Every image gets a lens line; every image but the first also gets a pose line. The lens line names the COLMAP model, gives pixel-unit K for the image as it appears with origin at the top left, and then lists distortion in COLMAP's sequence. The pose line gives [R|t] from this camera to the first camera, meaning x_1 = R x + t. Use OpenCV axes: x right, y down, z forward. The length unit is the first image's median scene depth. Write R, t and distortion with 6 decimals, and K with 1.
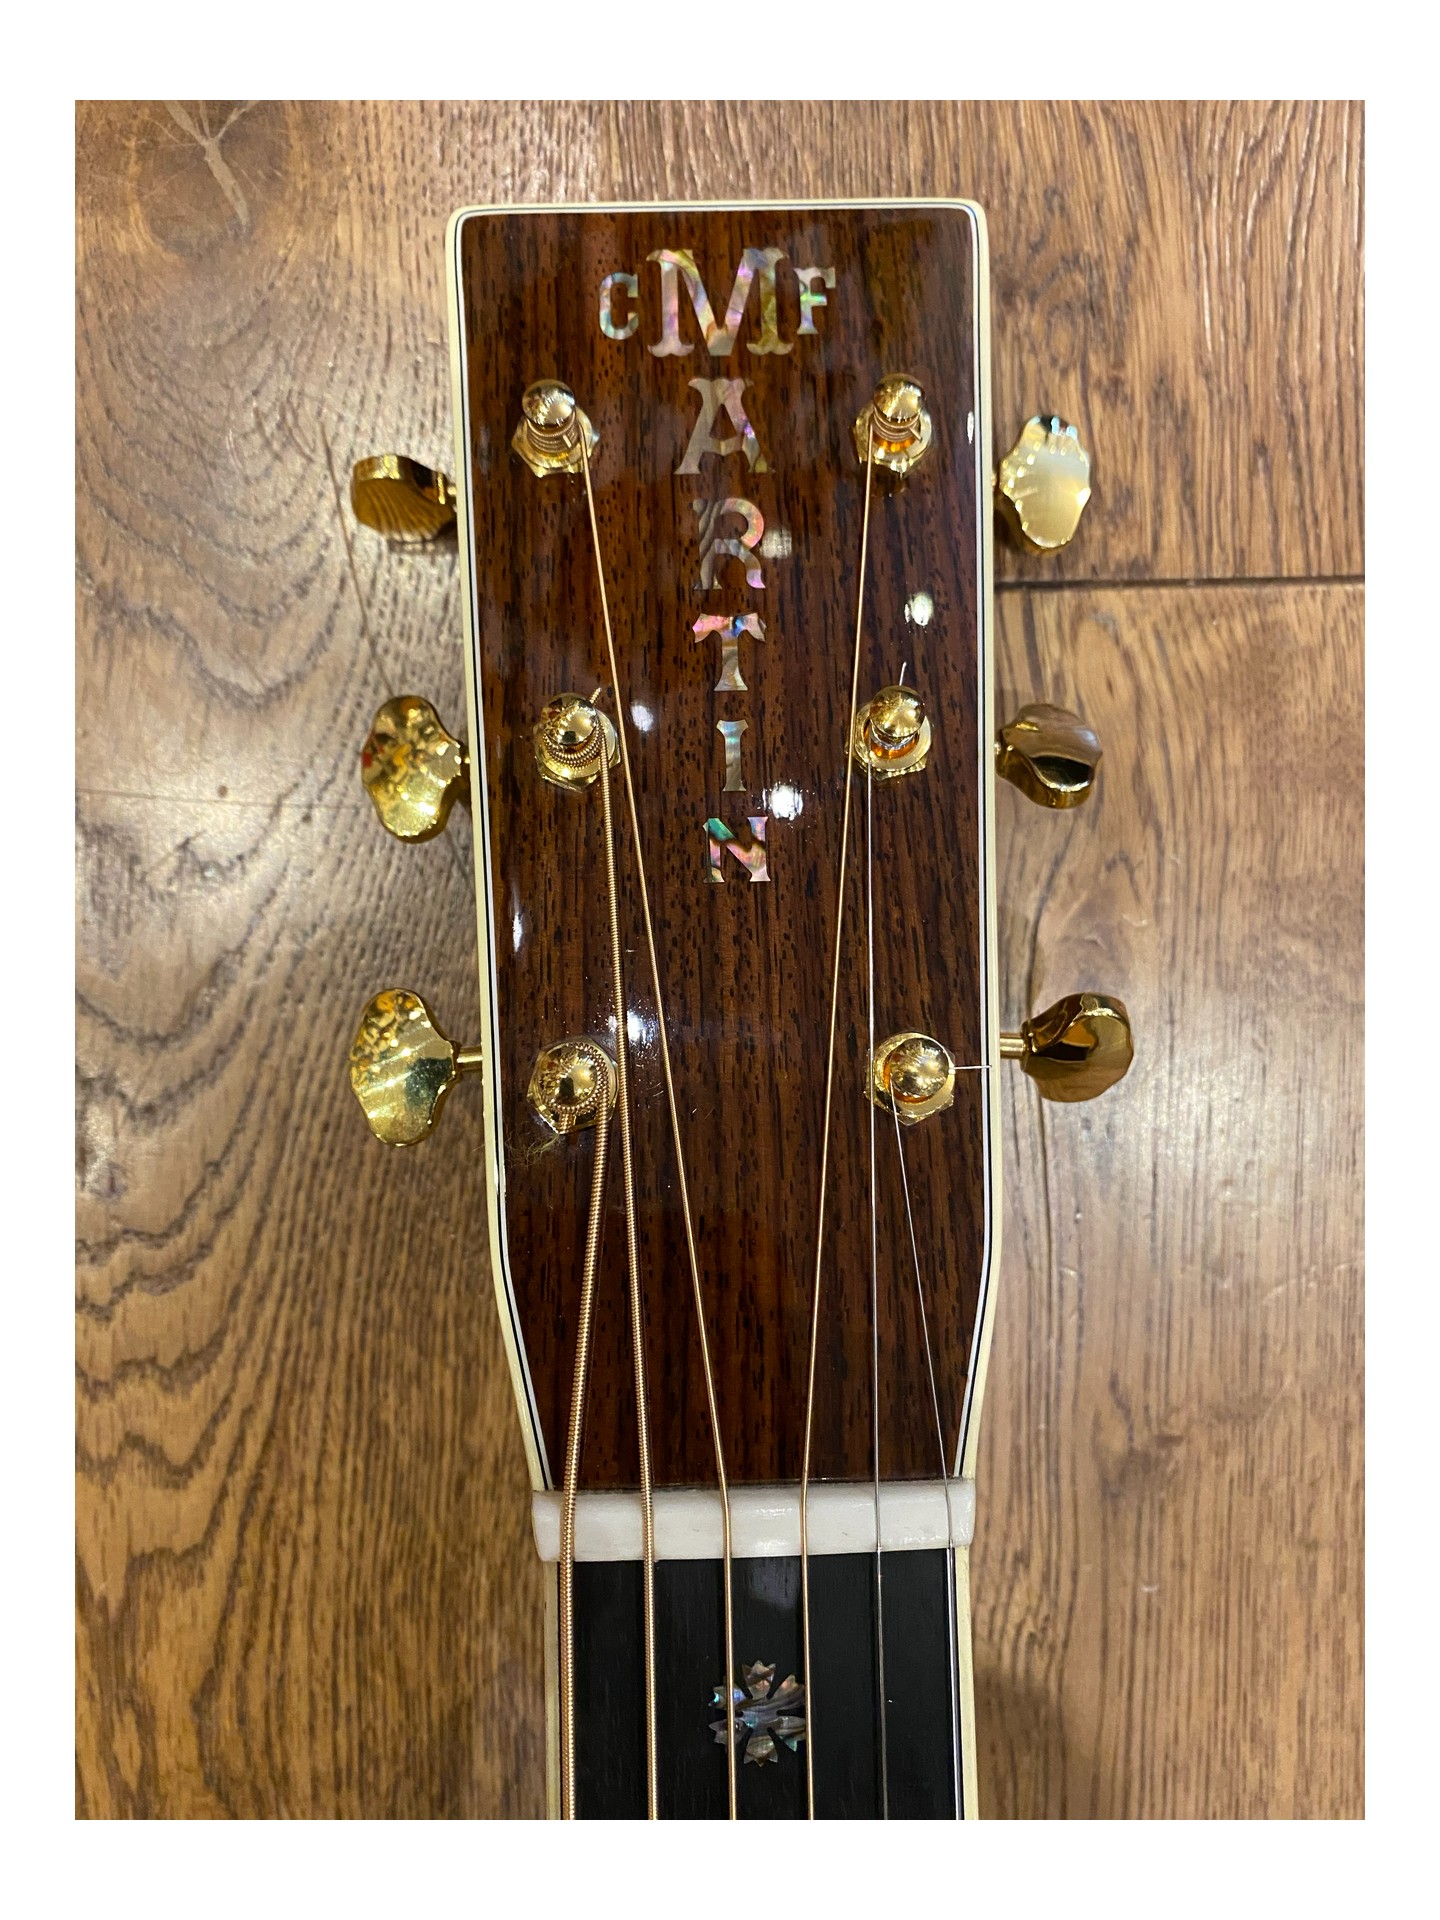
lens RADIAL K [[1333.7, 0, 737.8], [0, 1333.7, 959.1], [0, 0, 1]] dist [0.008952, -0.011654]
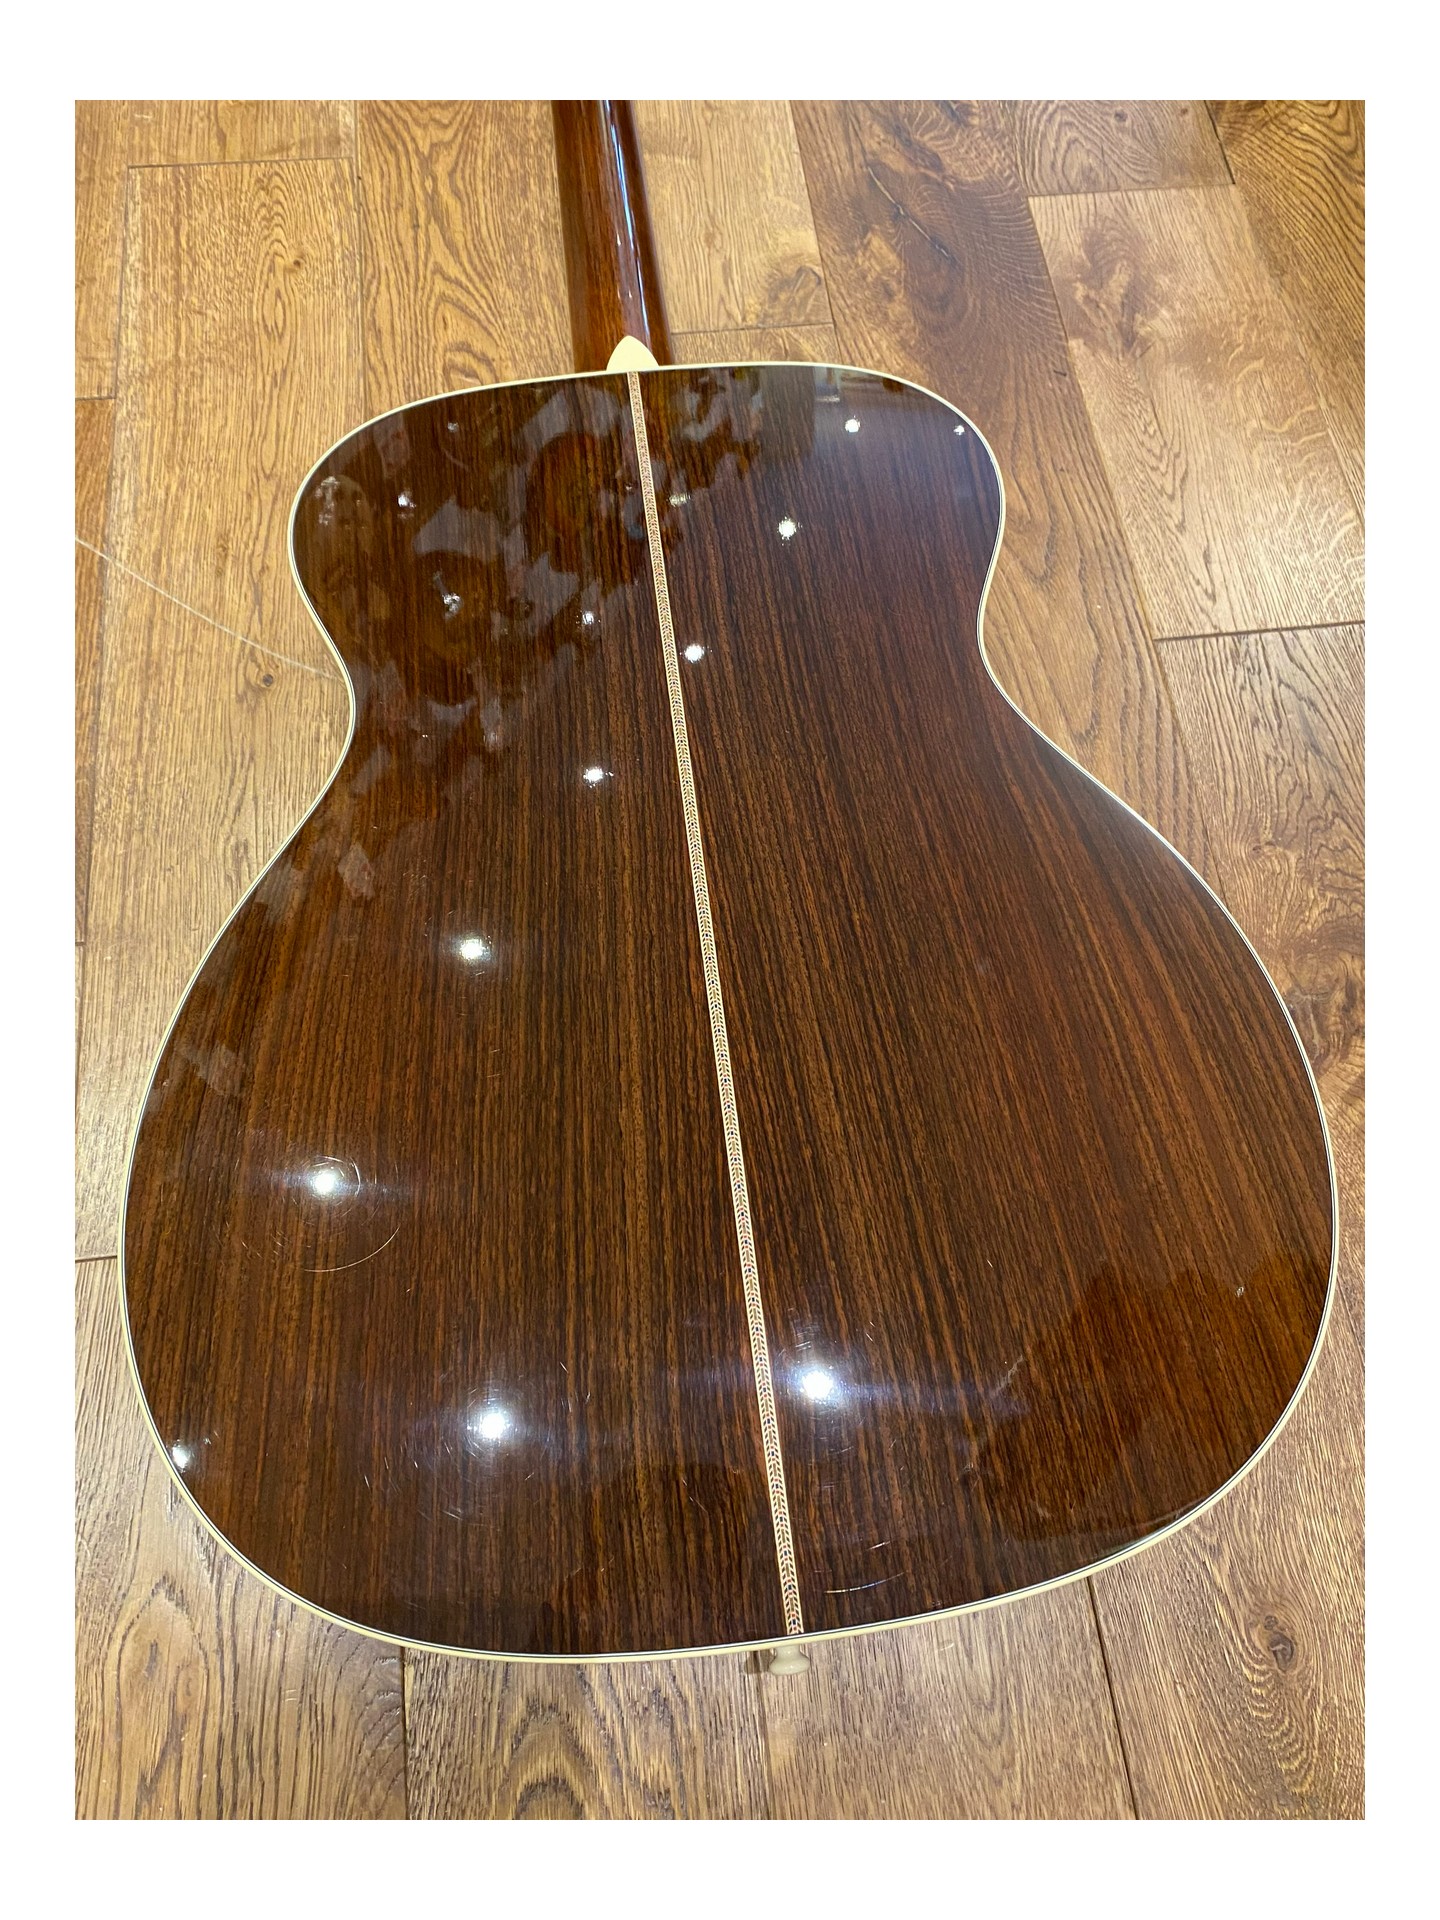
lens RADIAL K [[1333.7, 0, 725.1], [0, 1333.7, 949.5], [0, 0, 1]] dist [0.008952, -0.011654]
pose [[0.995642, -0.080694, 0.046739, -0.020507], [0.093042, 0.893303, -0.439720, 3.981480], [-0.006269, 0.442153, 0.896918, -1.229113]]
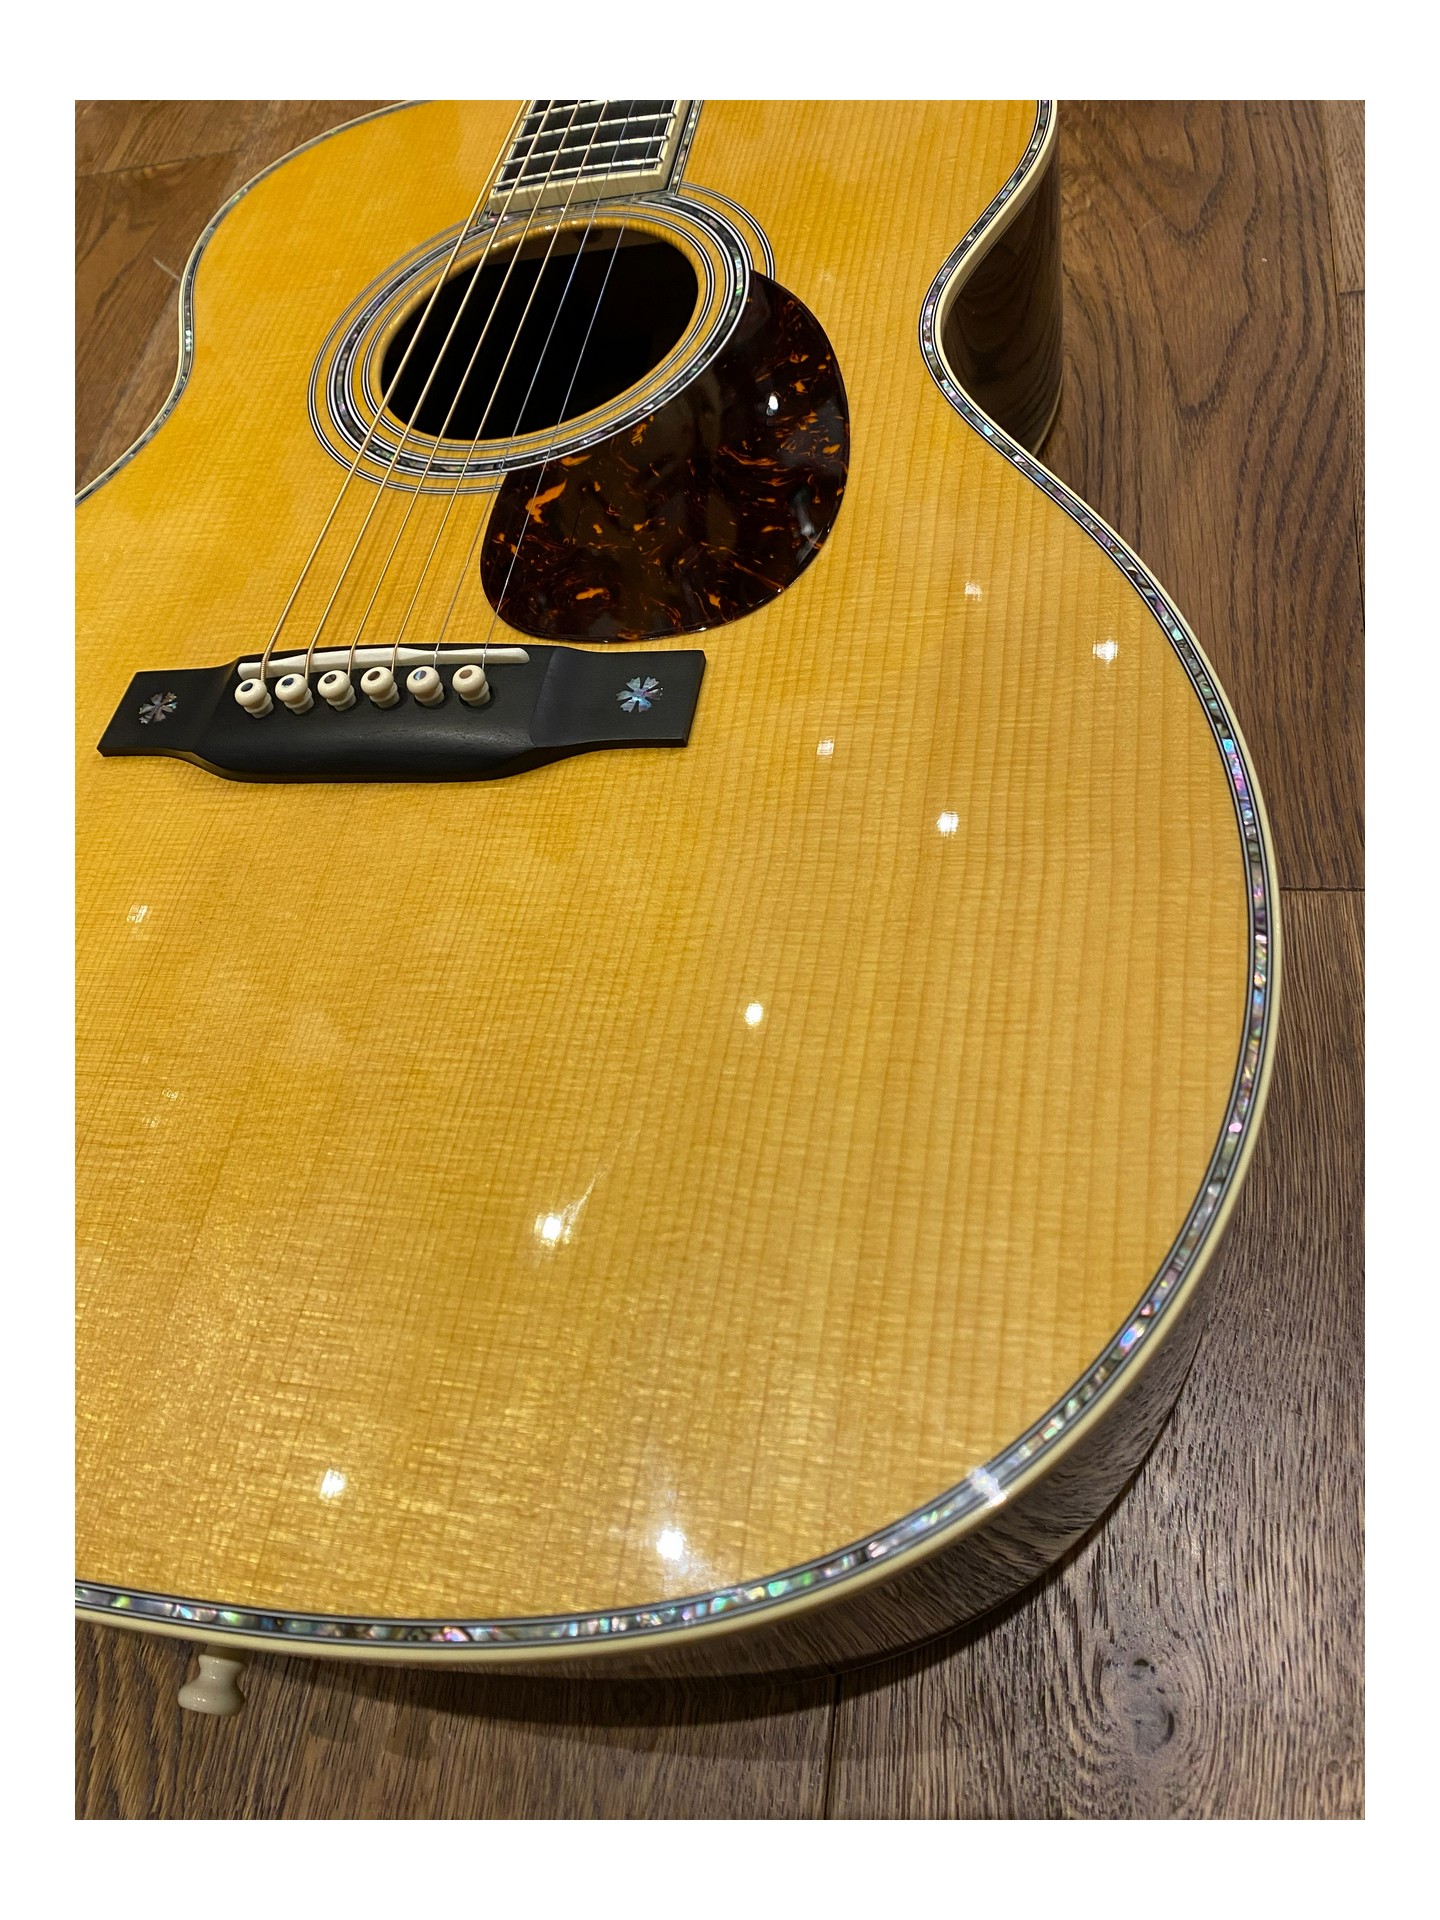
lens RADIAL K [[1333.7, 0, 701.1], [0, 1333.7, 944.0], [0, 0, 1]] dist [0.008952, -0.011654]
pose [[0.947979, 0.038747, -0.315967, 0.894258], [-0.200928, 0.842694, -0.499495, 4.230308], [0.246910, 0.536997, 0.806641, -0.227101]]
